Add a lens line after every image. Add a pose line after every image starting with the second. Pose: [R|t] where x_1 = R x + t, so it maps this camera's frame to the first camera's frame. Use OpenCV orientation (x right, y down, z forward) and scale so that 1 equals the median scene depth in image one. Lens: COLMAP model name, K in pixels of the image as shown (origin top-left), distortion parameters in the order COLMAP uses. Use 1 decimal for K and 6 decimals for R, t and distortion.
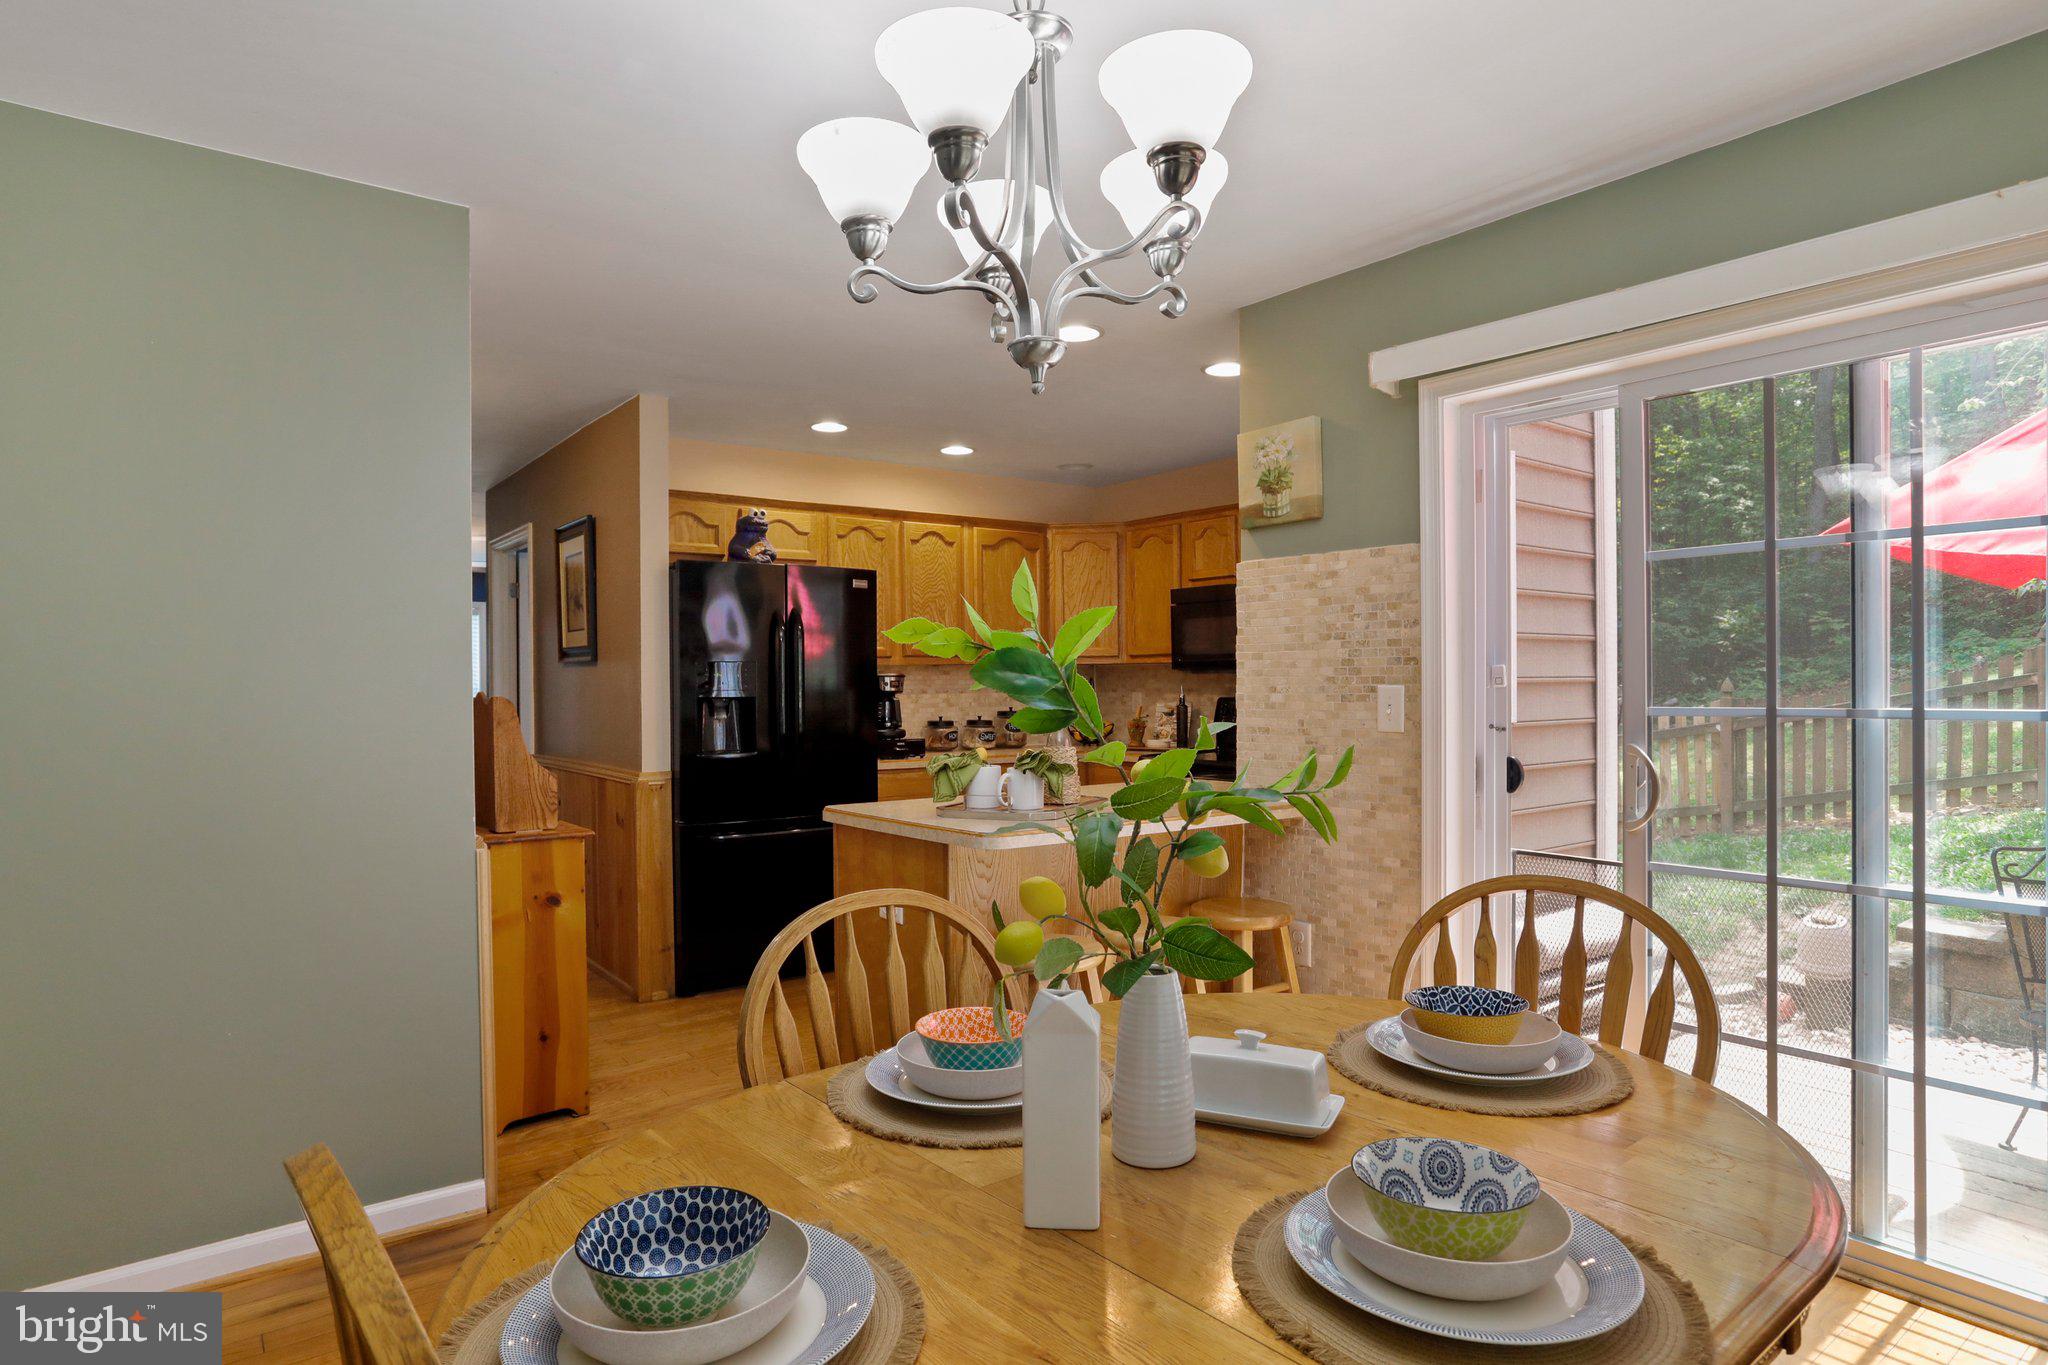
lens RADIAL K [[1089.1, 0, 1024.0], [0, 1089.1, 682.5], [0, 0, 1]] dist [-0.064625, 0.037448]
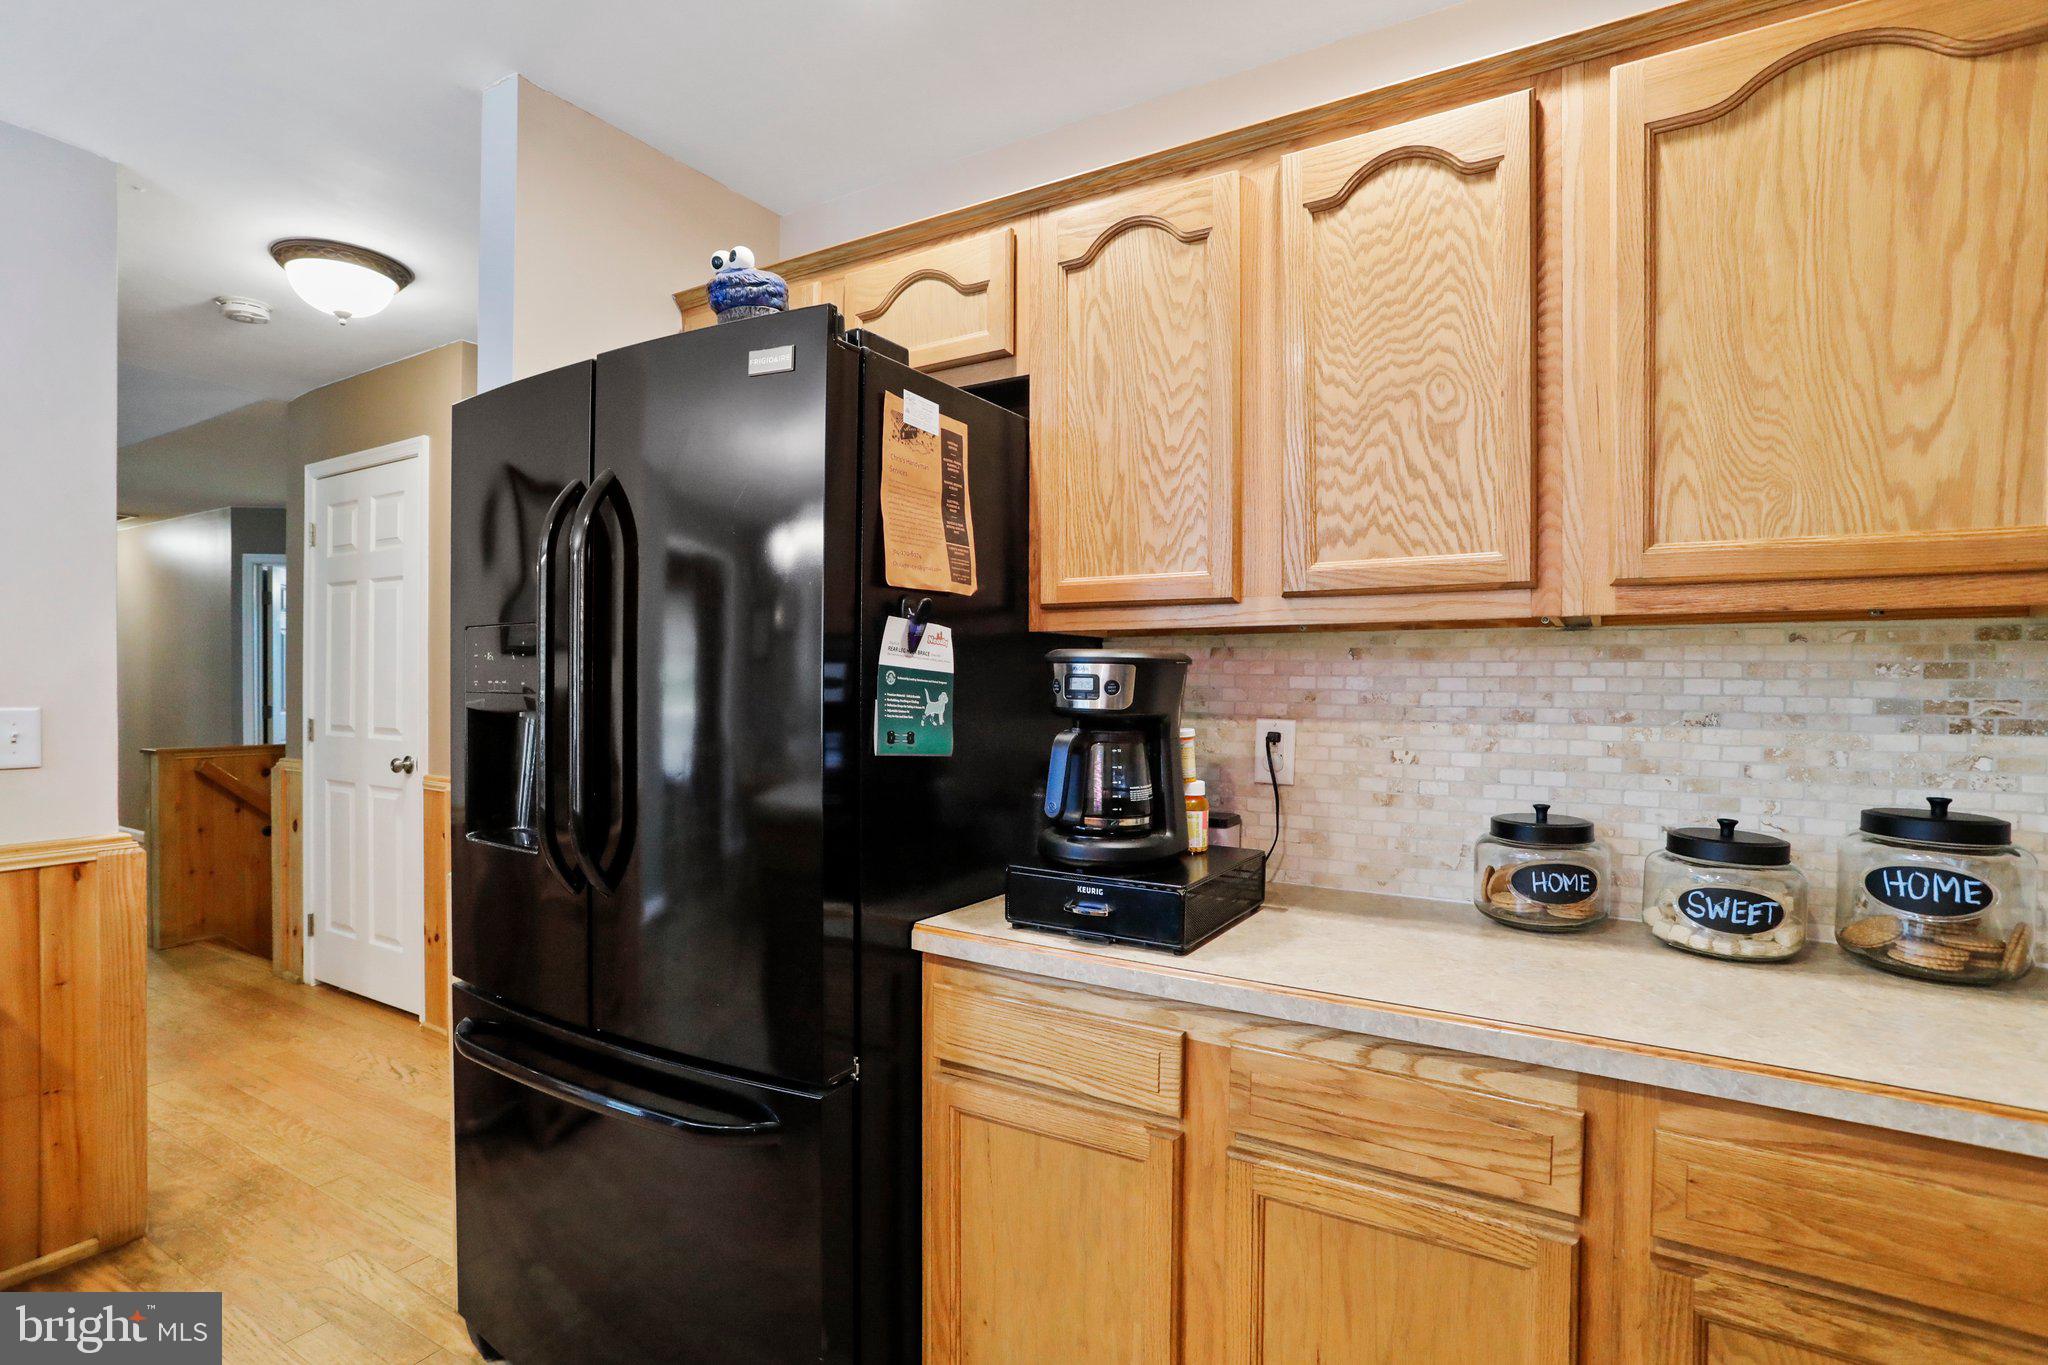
lens RADIAL K [[990.7, 0, 973.0], [0, 990.7, 684.7], [0, 0, 1]] dist [-0.036098, 0.000753]
pose [[0.351950, 0.017793, -0.935850, 0.200475], [-0.012455, 0.999820, 0.014325, -0.003924], [0.935936, 0.006615, 0.352108, 1.392265]]
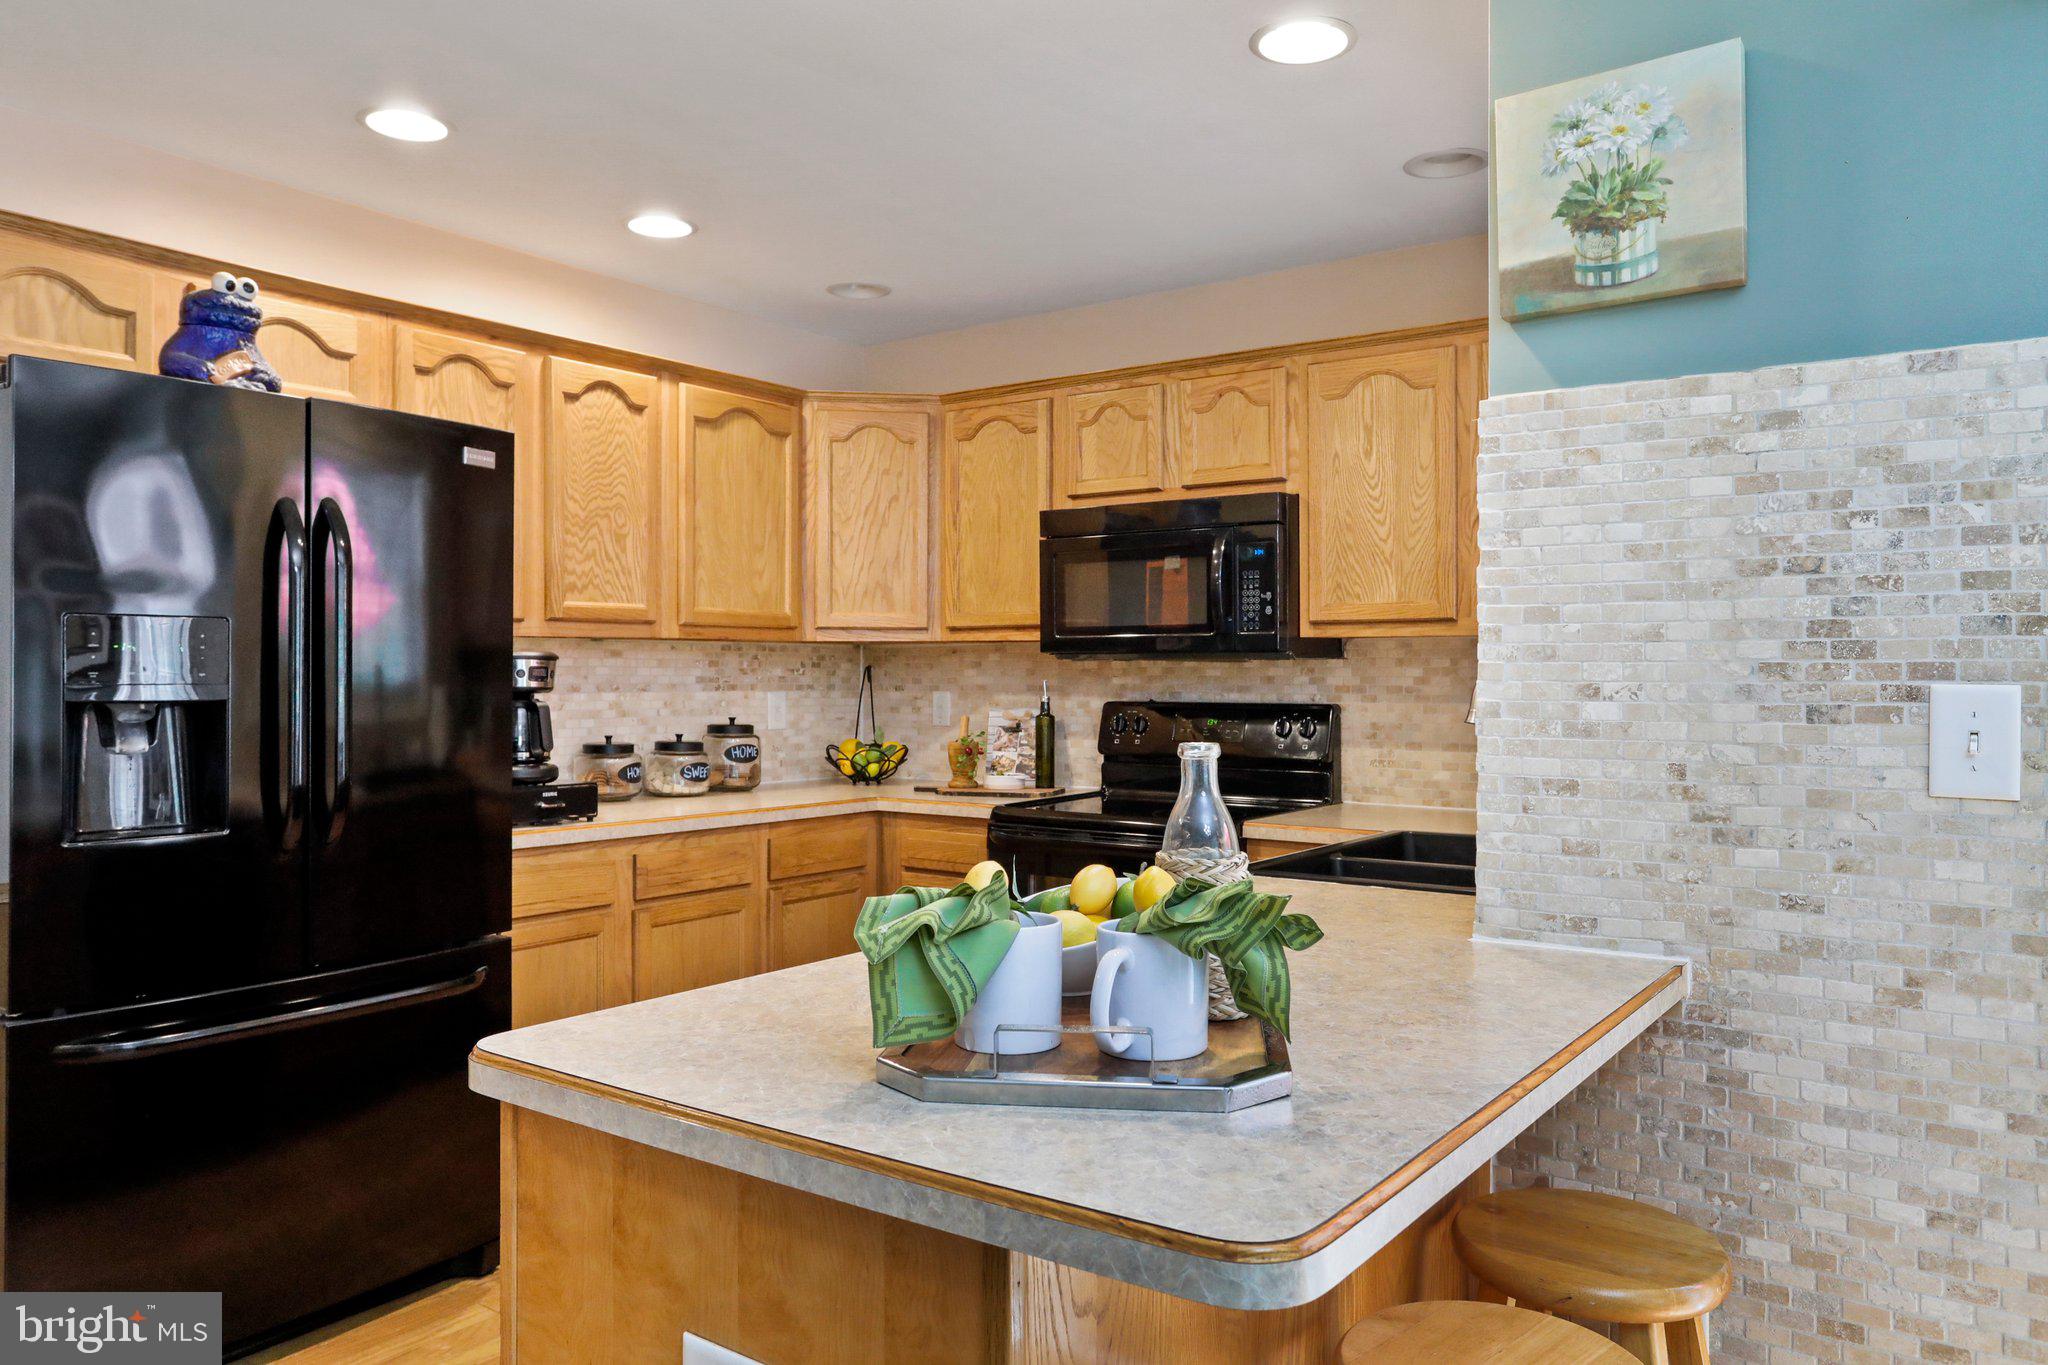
lens RADIAL K [[1380.6, 0, 1004.5], [0, 1380.6, 670.5], [0, 0, 1]] dist [-0.033950, 0.041288]
pose [[0.960453, 0.009202, 0.278292, -0.141987], [-0.007994, 0.999953, -0.005475, 0.002674], [-0.278329, 0.003034, 0.960481, 0.540515]]
